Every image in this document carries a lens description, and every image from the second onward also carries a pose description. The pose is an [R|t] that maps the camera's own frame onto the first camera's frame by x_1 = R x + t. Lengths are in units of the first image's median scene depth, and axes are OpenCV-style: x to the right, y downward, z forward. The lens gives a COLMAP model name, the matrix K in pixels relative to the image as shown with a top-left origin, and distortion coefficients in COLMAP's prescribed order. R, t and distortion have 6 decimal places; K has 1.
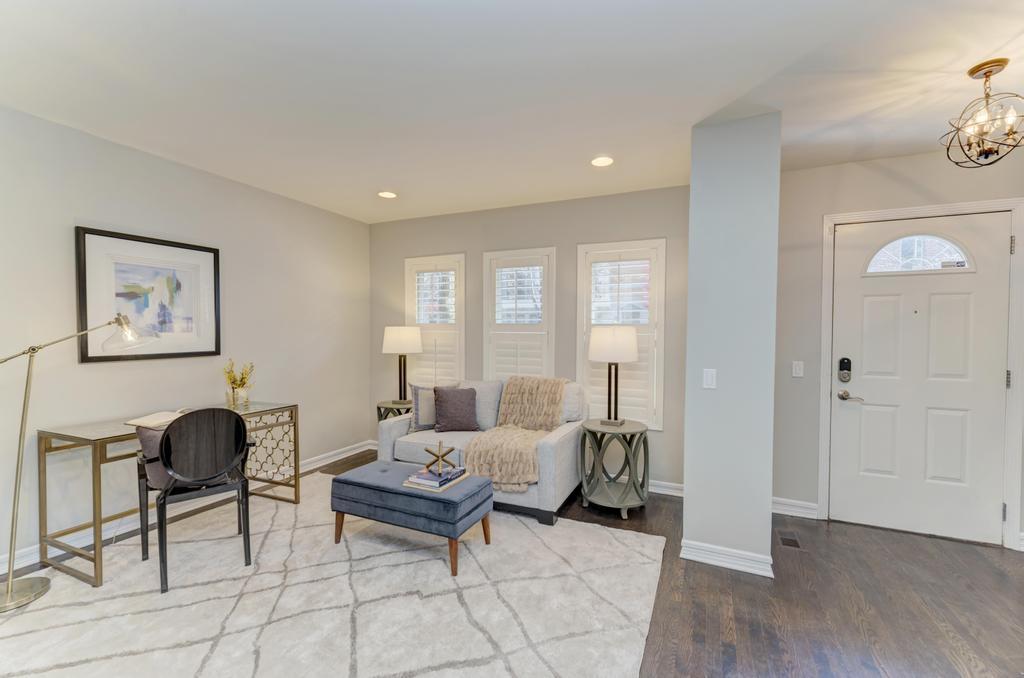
lens RADIAL K [[431.2, 0, 512.0], [0, 431.2, 339.0], [0, 0, 1]] dist [0.002036, 0.000273]
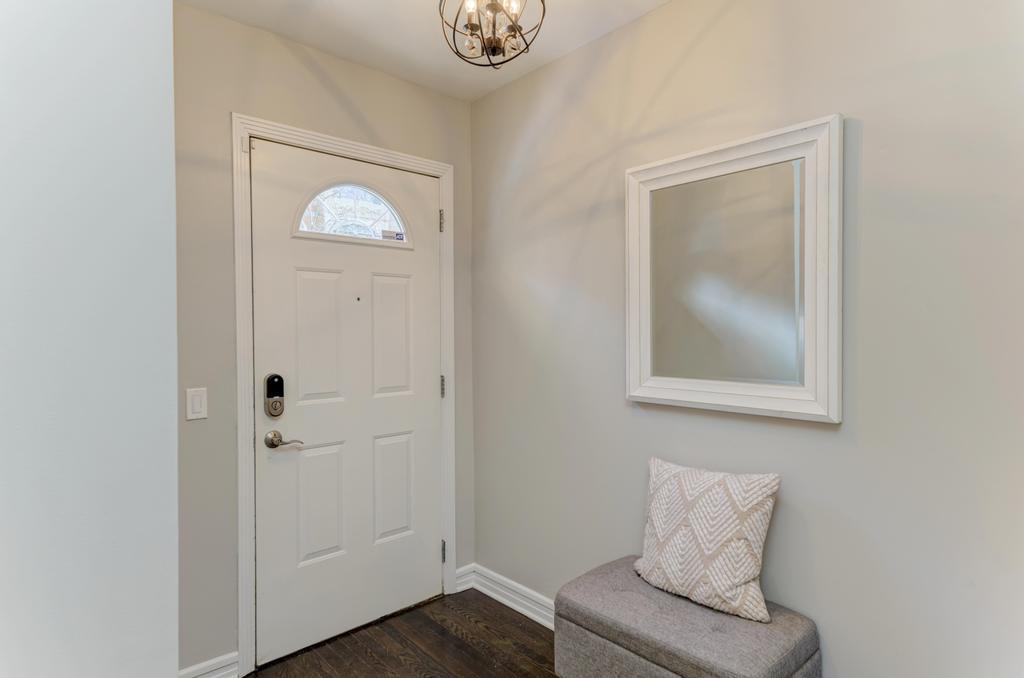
lens RADIAL K [[550.2, 0, 512.0], [0, 550.2, 339.0], [0, 0, 1]] dist [0.006492, 0.000398]
pose [[0.387253, -0.019972, 0.921757, 0.233515], [0.022555, 0.999671, 0.012185, -0.004964], [-0.921697, 0.016072, 0.387576, 0.448198]]
